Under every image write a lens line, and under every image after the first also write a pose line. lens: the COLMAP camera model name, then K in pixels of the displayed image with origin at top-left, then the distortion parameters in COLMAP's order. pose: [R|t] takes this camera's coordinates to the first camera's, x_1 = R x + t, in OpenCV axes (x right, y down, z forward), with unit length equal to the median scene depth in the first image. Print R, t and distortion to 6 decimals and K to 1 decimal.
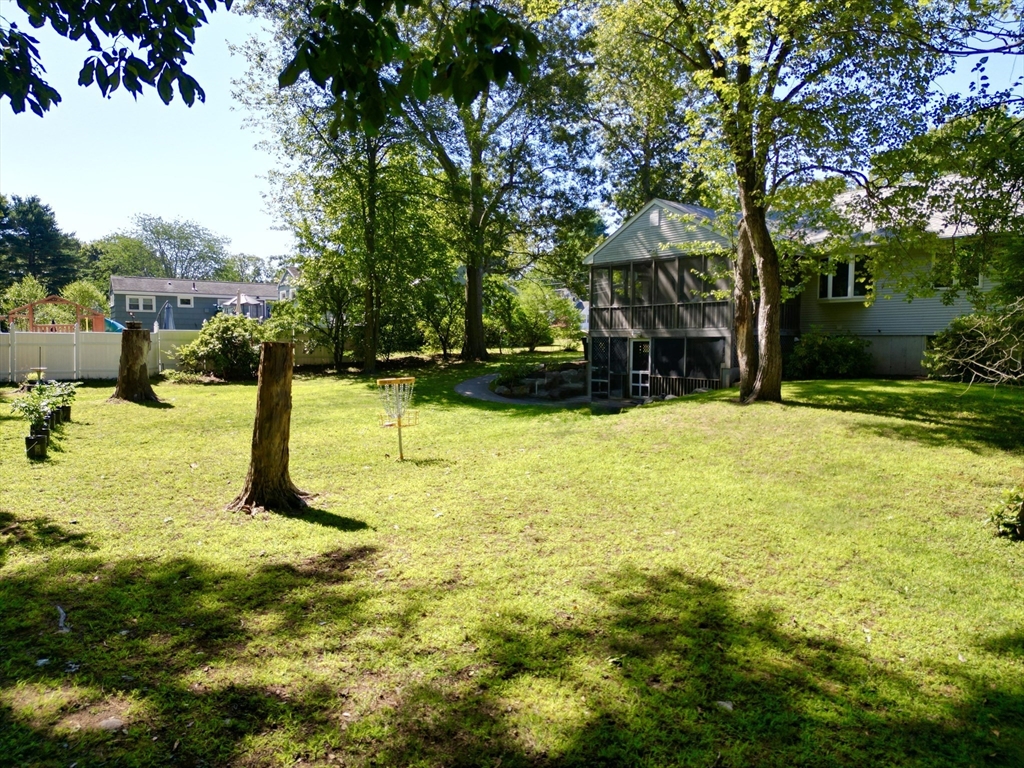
lens RADIAL K [[711.5, 0, 505.3], [0, 711.5, 386.7], [0, 0, 1]] dist [0.062992, -0.050347]
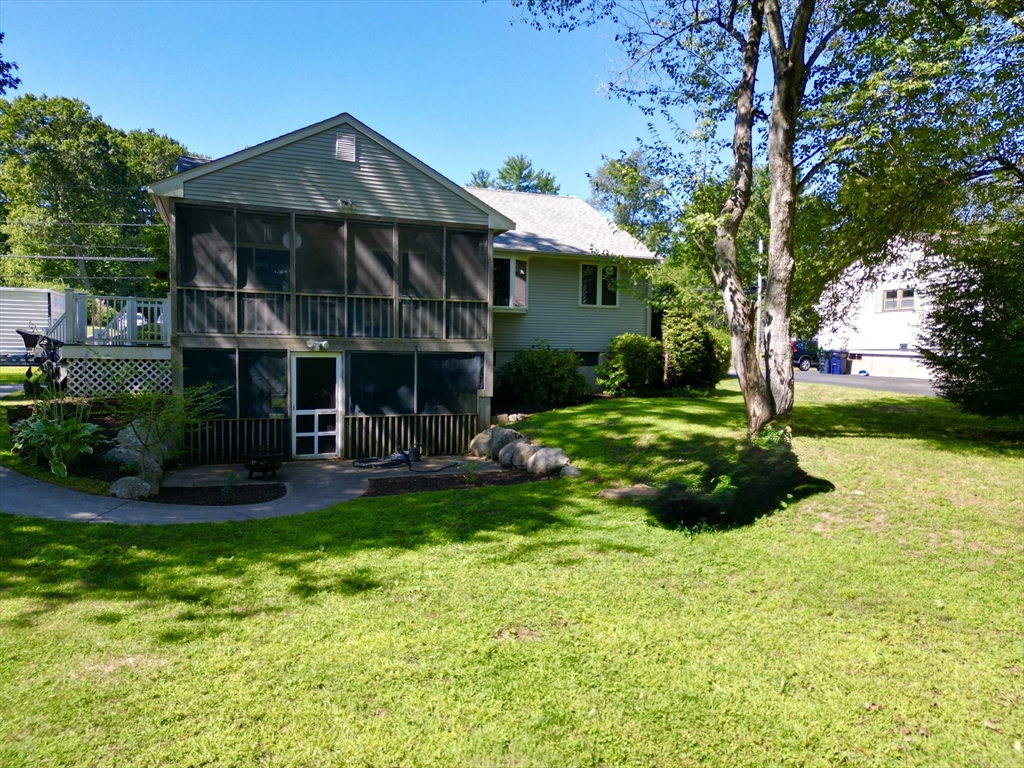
lens RADIAL K [[711.5, 0, 513.4], [0, 711.5, 385.1], [0, 0, 1]] dist [0.062992, -0.050347]
pose [[0.259749, -0.042444, 0.964743, -0.296490], [0.051348, 0.998227, 0.030092, -0.047355], [-0.964310, 0.041722, 0.261468, 0.650342]]
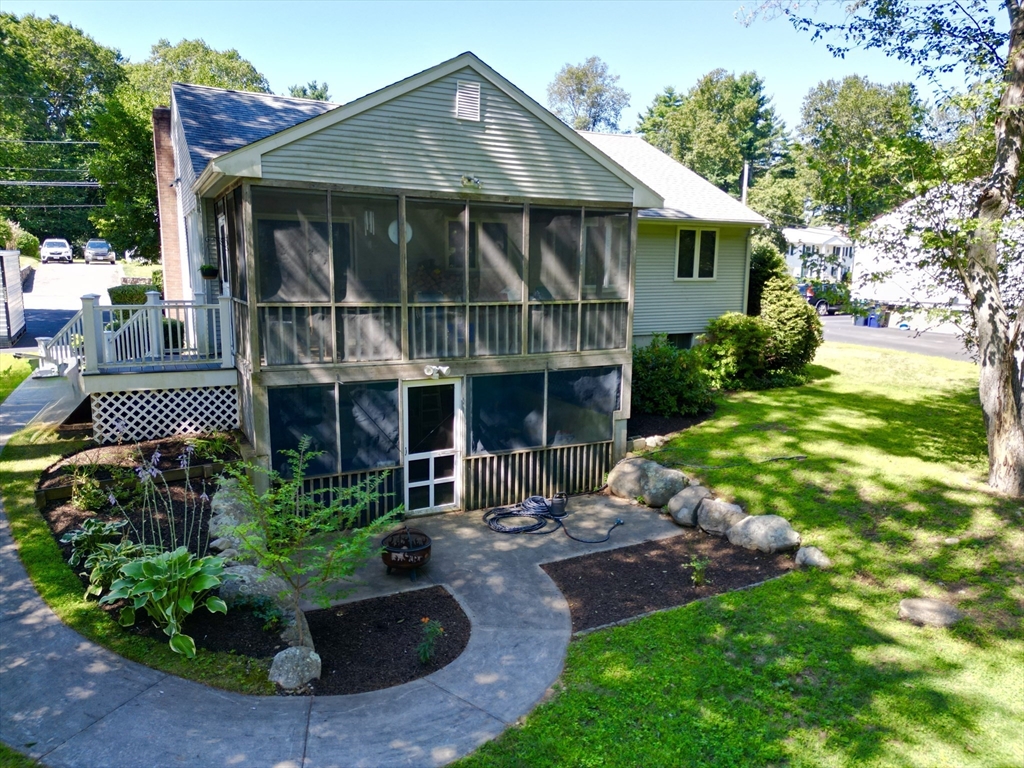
lens RADIAL K [[711.5, 0, 510.6], [0, 711.5, 383.6], [0, 0, 1]] dist [0.062992, -0.050347]
pose [[0.165461, -0.163478, 0.972573, -0.209289], [0.051620, 0.986249, 0.156995, -0.121545], [-0.984865, 0.024227, 0.171624, 0.814283]]
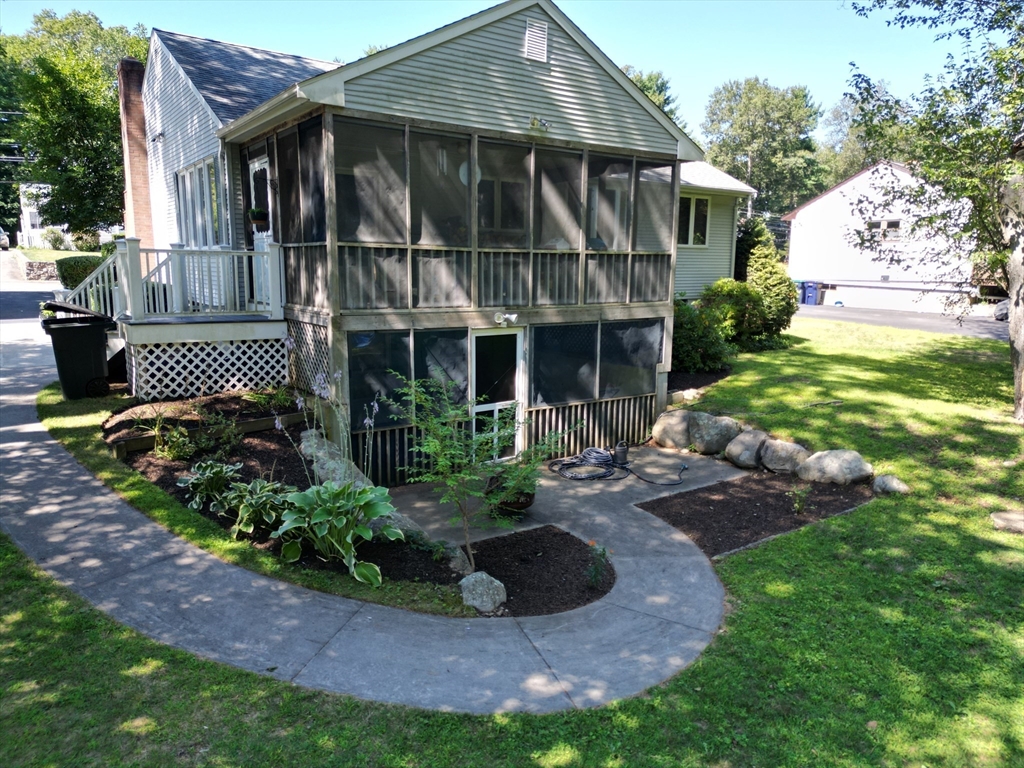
lens RADIAL K [[711.5, 0, 508.5], [0, 711.5, 384.5], [0, 0, 1]] dist [0.062992, -0.050347]
pose [[0.030584, -0.169310, 0.985088, -0.217078], [0.051731, 0.984496, 0.167602, -0.097938], [-0.998193, 0.045834, 0.038869, 0.907489]]
